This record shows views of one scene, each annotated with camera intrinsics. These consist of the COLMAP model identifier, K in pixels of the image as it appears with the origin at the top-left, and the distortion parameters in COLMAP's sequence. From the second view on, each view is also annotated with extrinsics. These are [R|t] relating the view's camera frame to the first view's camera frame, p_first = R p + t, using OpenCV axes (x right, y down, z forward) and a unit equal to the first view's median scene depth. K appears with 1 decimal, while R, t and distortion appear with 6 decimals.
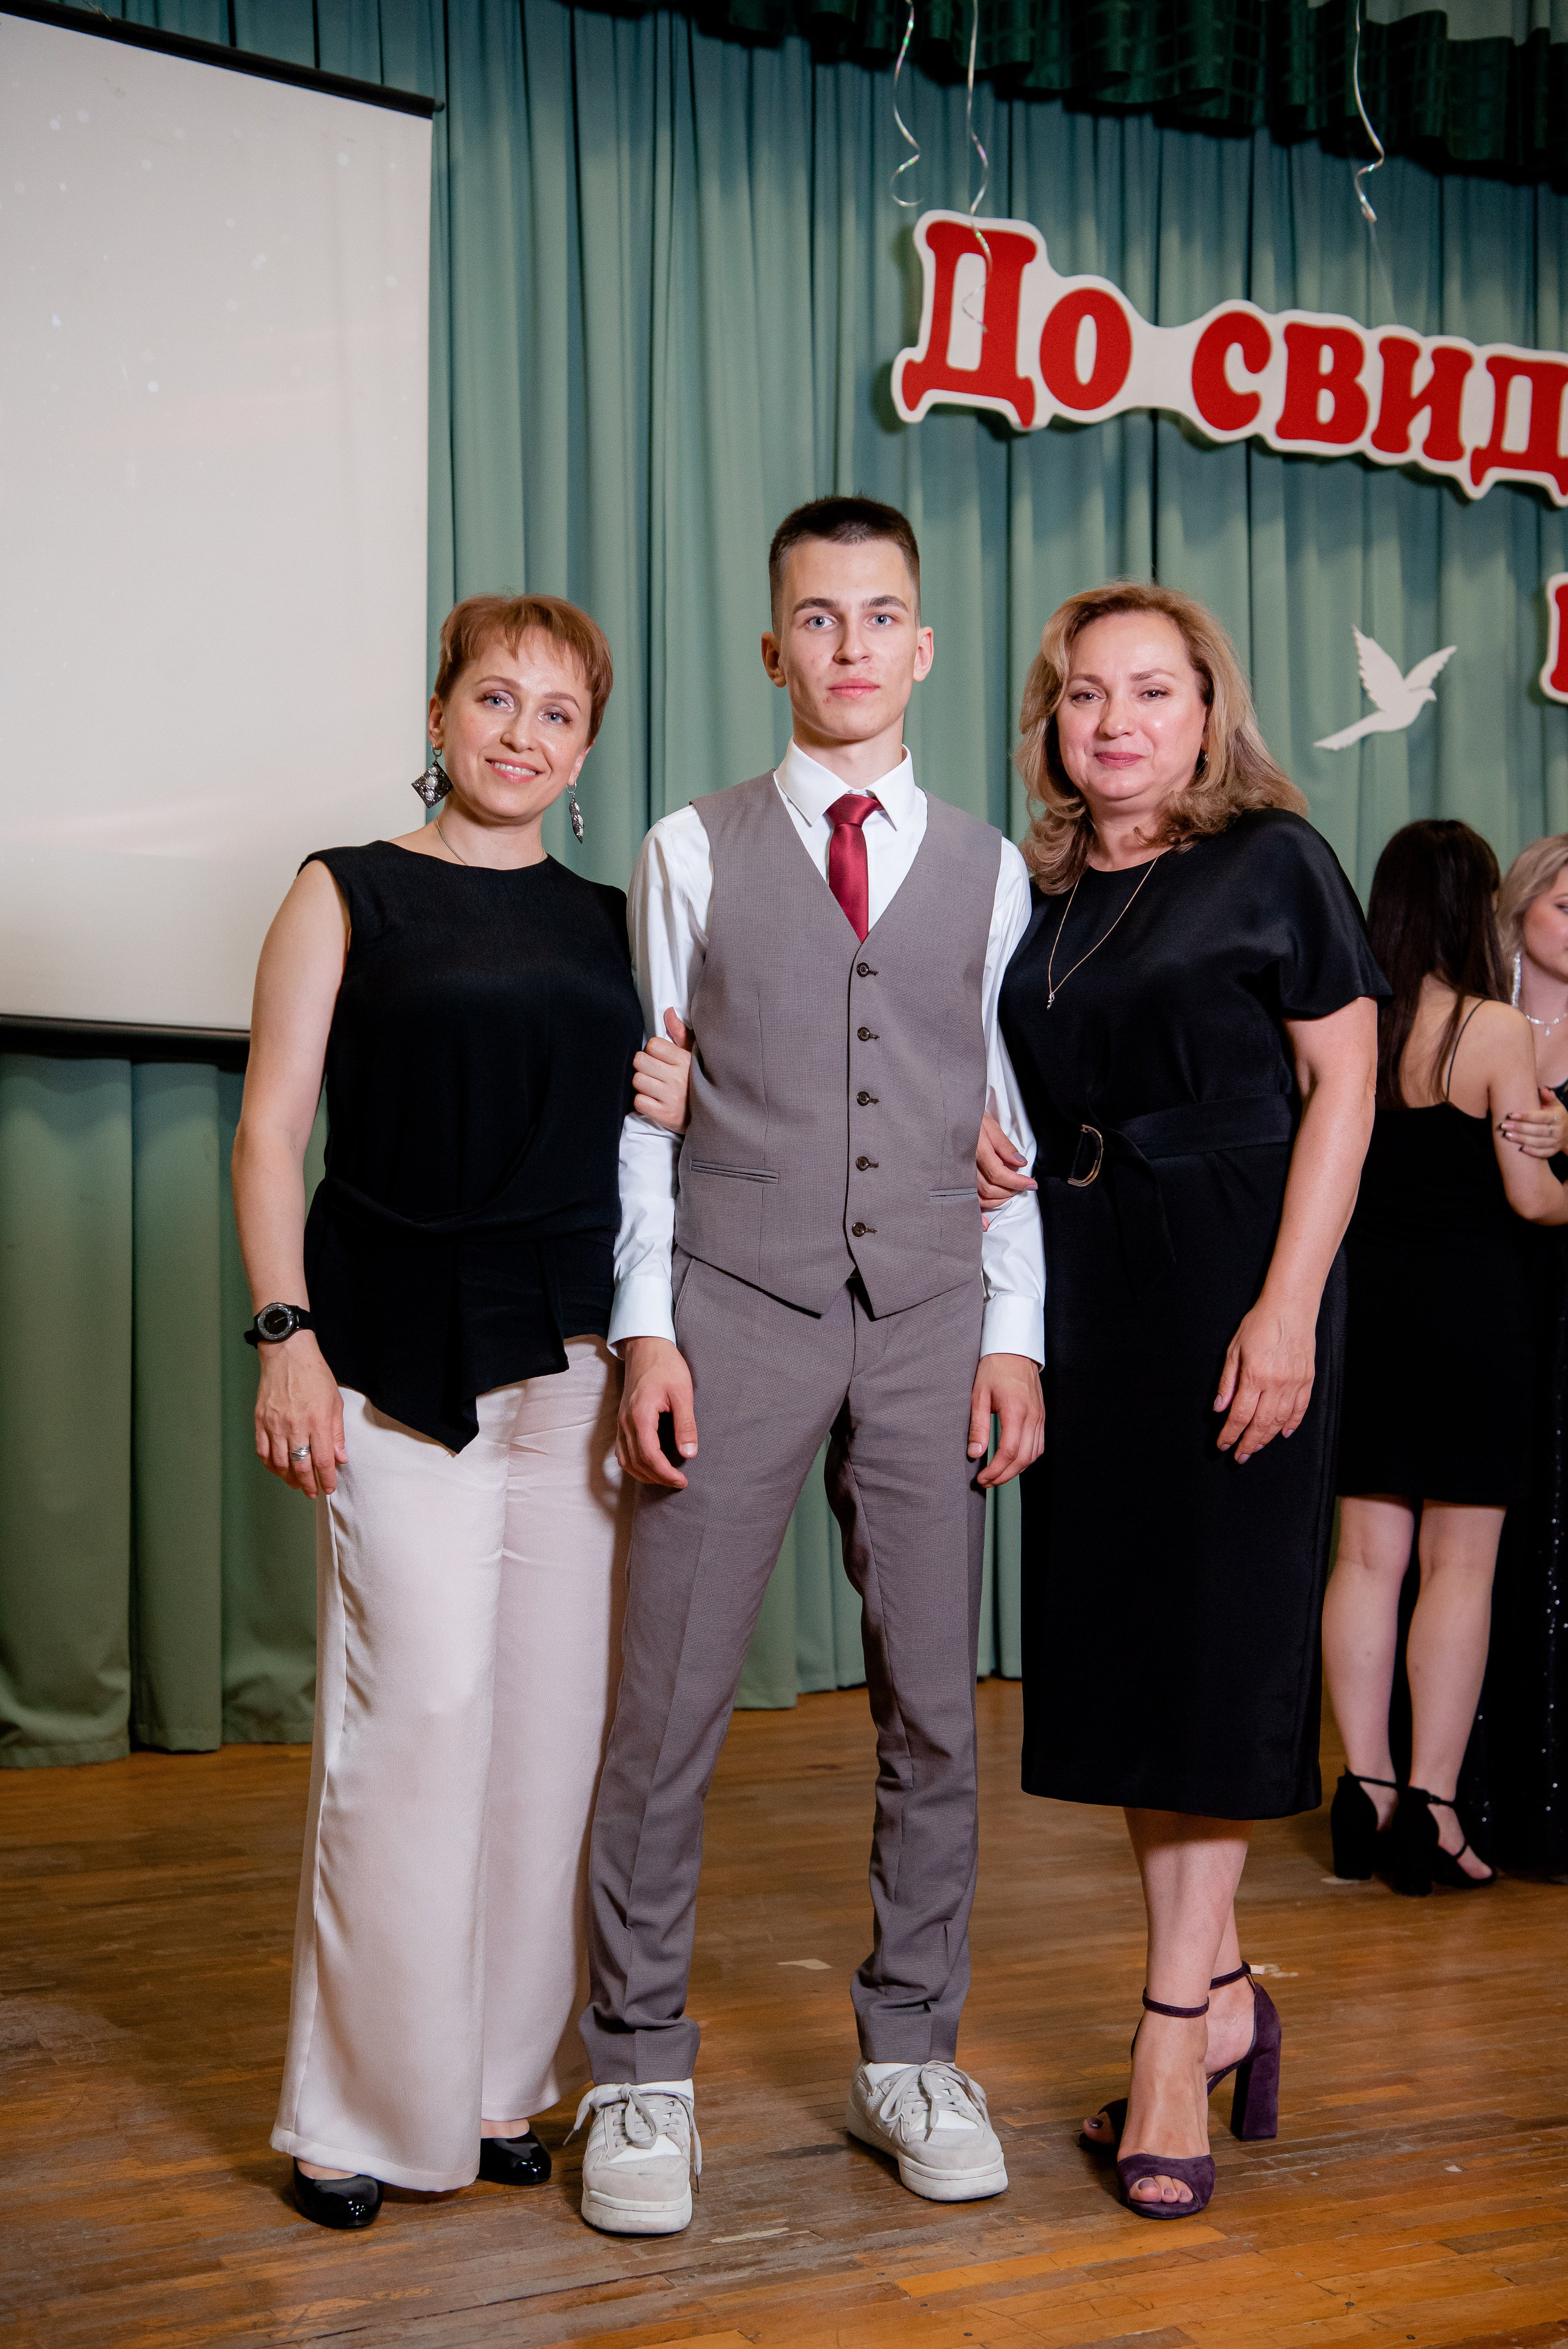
lens RADIAL K [[2990.4, 0, 762.8], [0, 2990.4, 1255.3], [0, 0, 1]] dist [0.145957, 0.000000]
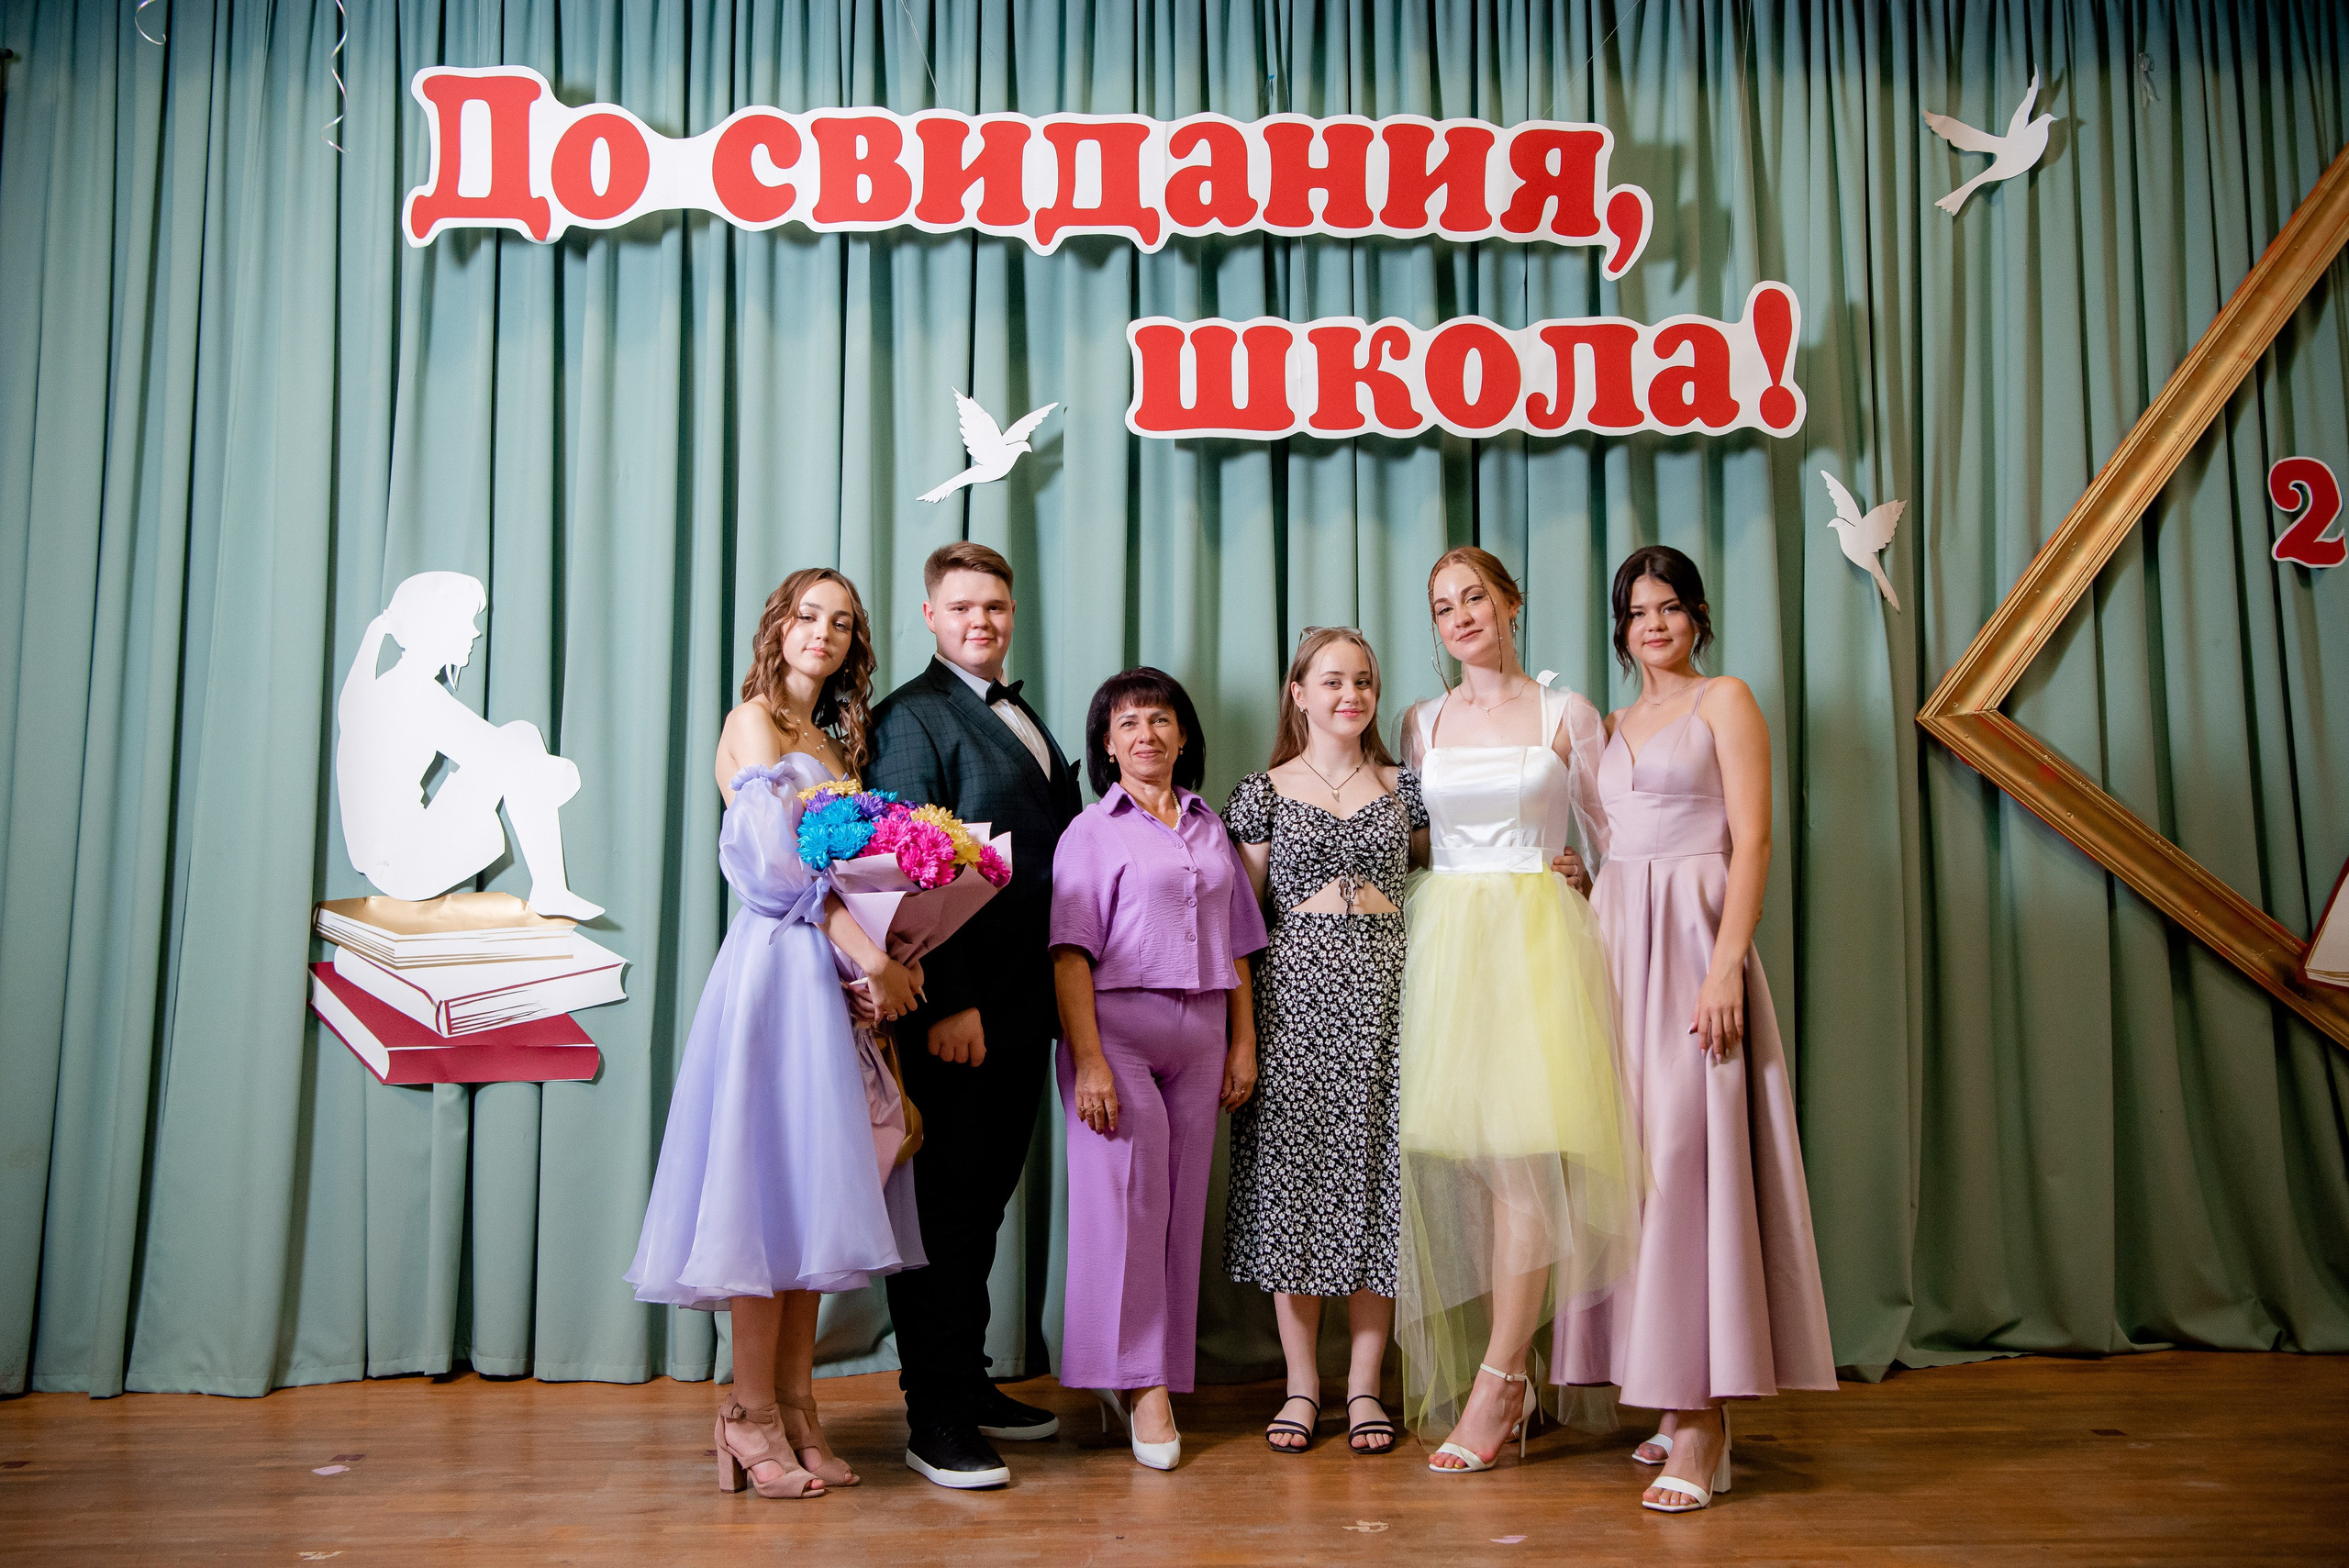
lens RADIAL K [[2257.6, 0, 1178.2], [0, 2257.6, 781.8], [0, 0, 1]] dist [-0.001821, 0.000000]
pose [[0.912236, -0.032823, -0.408349, 0.647362], [0.000502, 0.996874, -0.079008, -0.008255], [0.409666, 0.071869, 0.909400, 0.359824]]
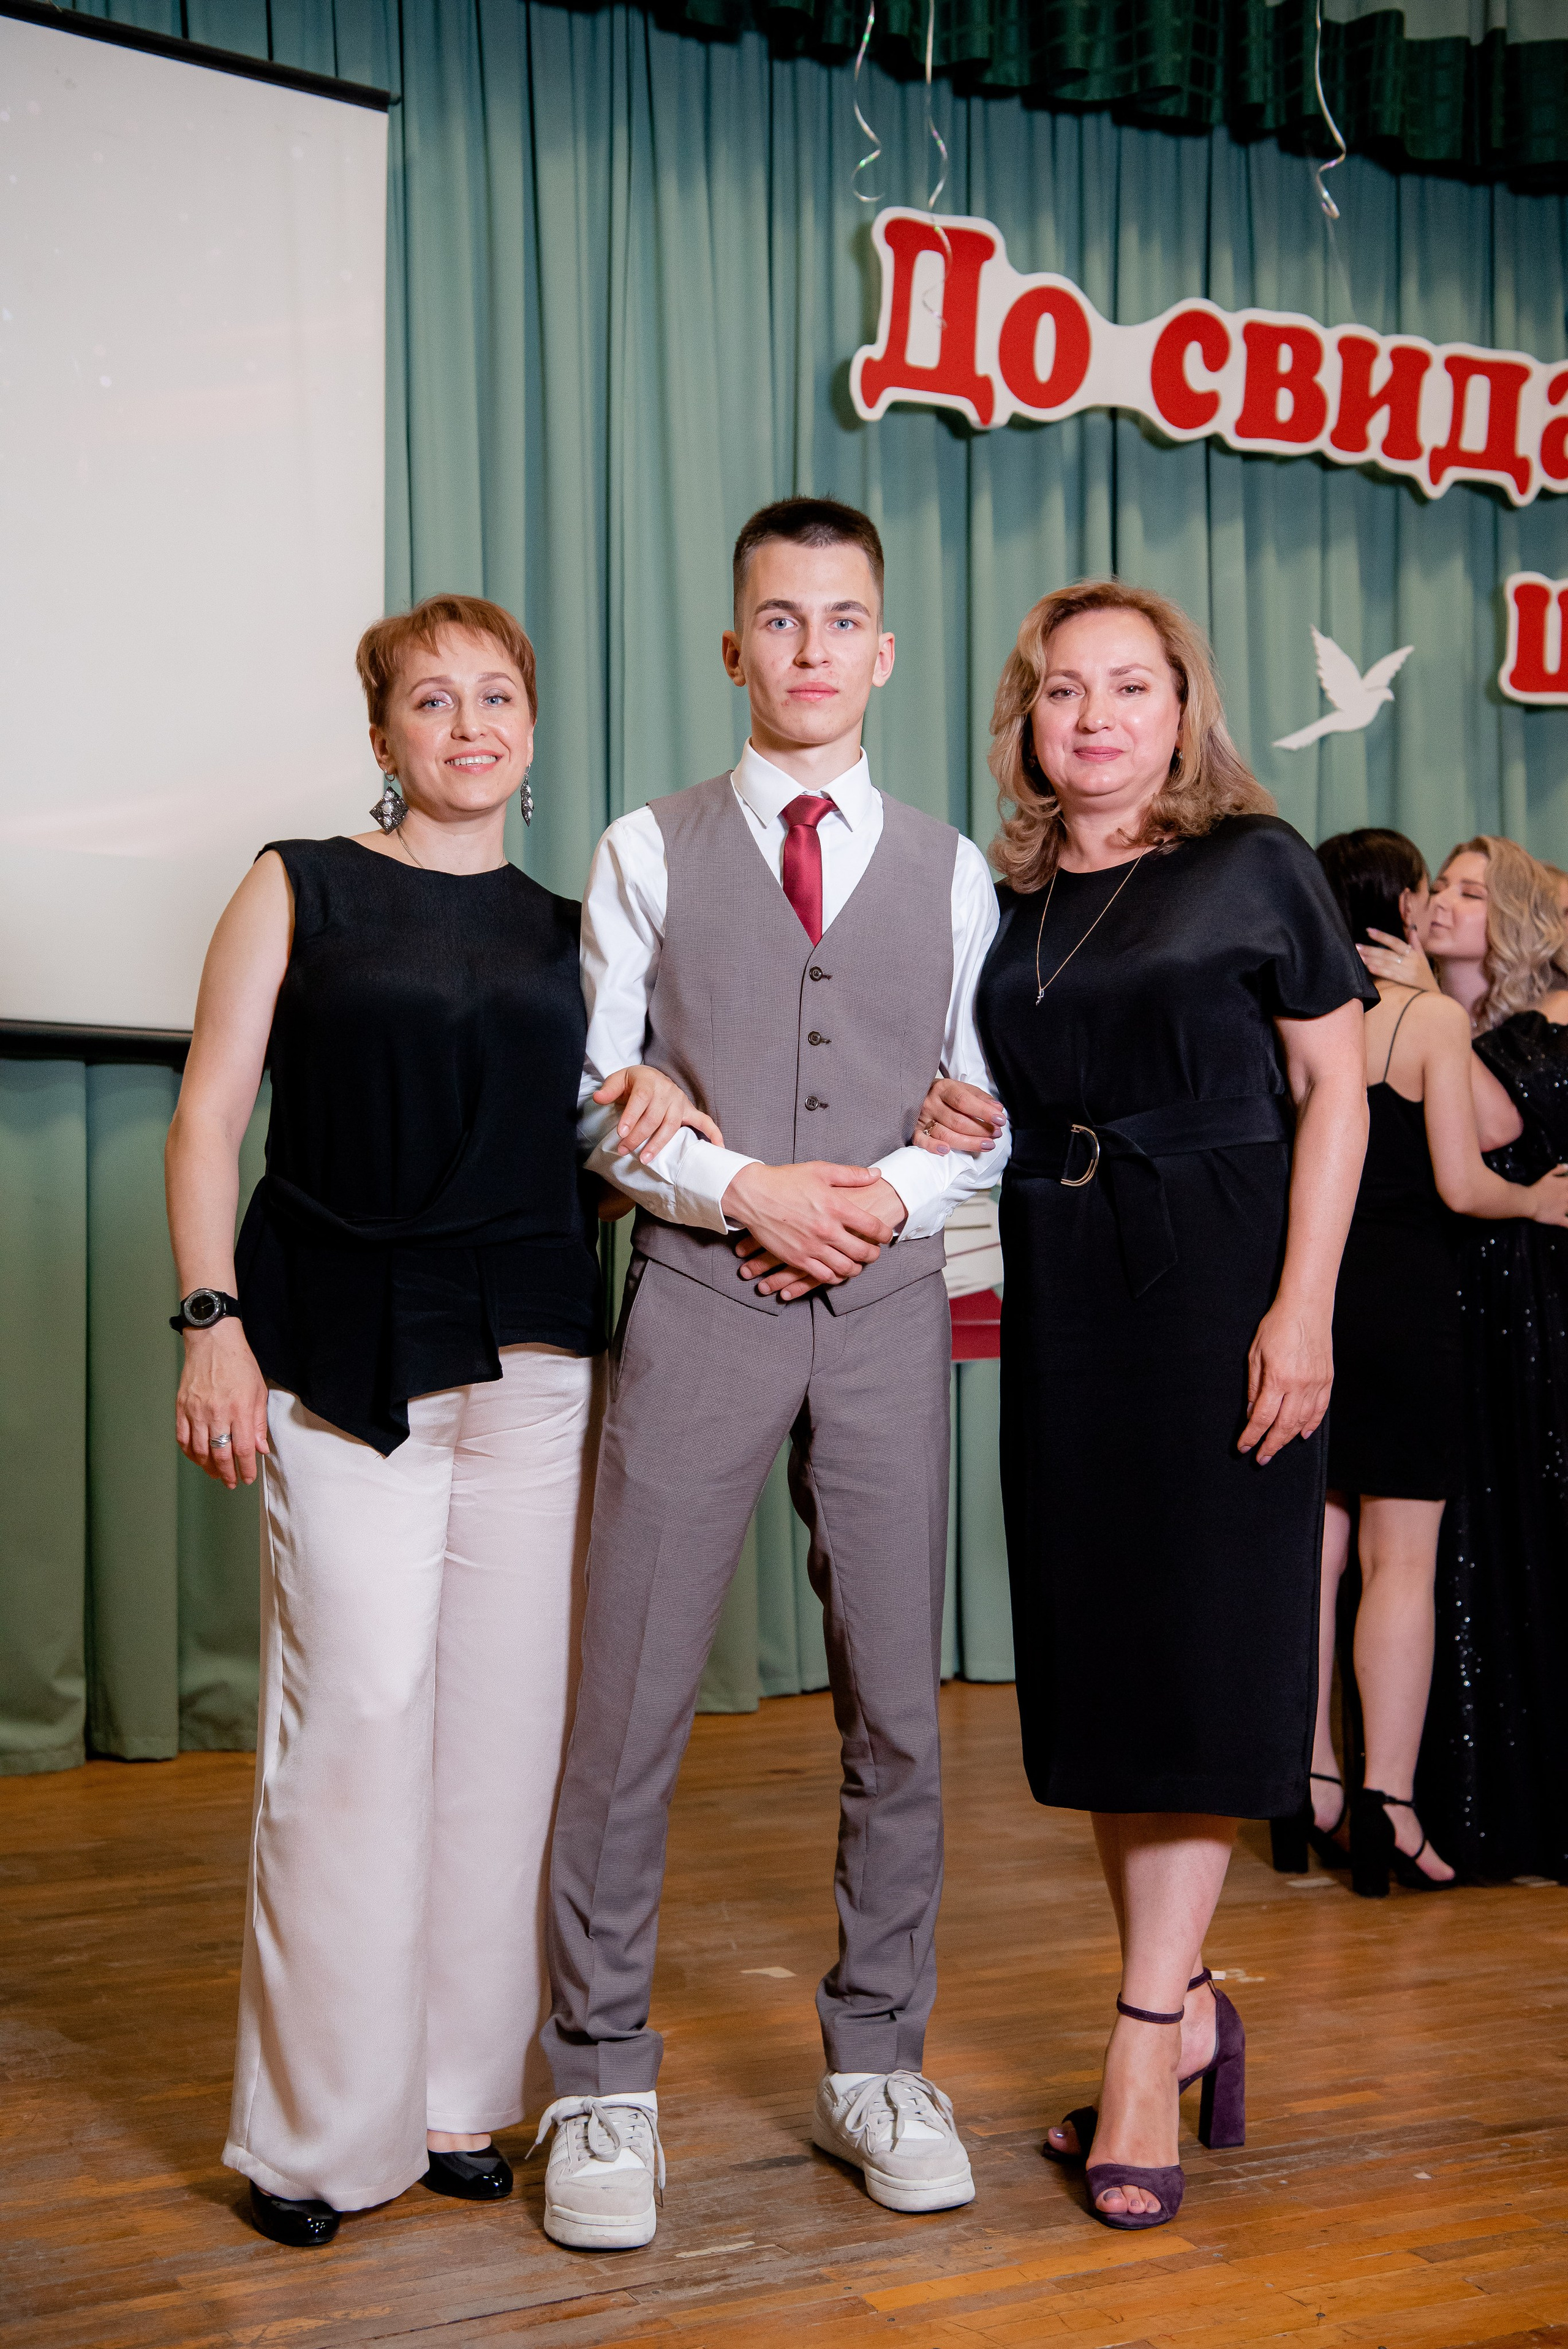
lens RADIAL K [[2990.4, 0, 766.9], [0, 2990.4, 1254.7], [0, 0, 1]] dist [0.145957, 0.000000]
pose [[0.999880, -0.002274, 0.015327, -0.000853], [0.002275, 0.999997, -0.000035, -0.000618], [-0.015327, 0.000069, 0.999883, 0.005133]]
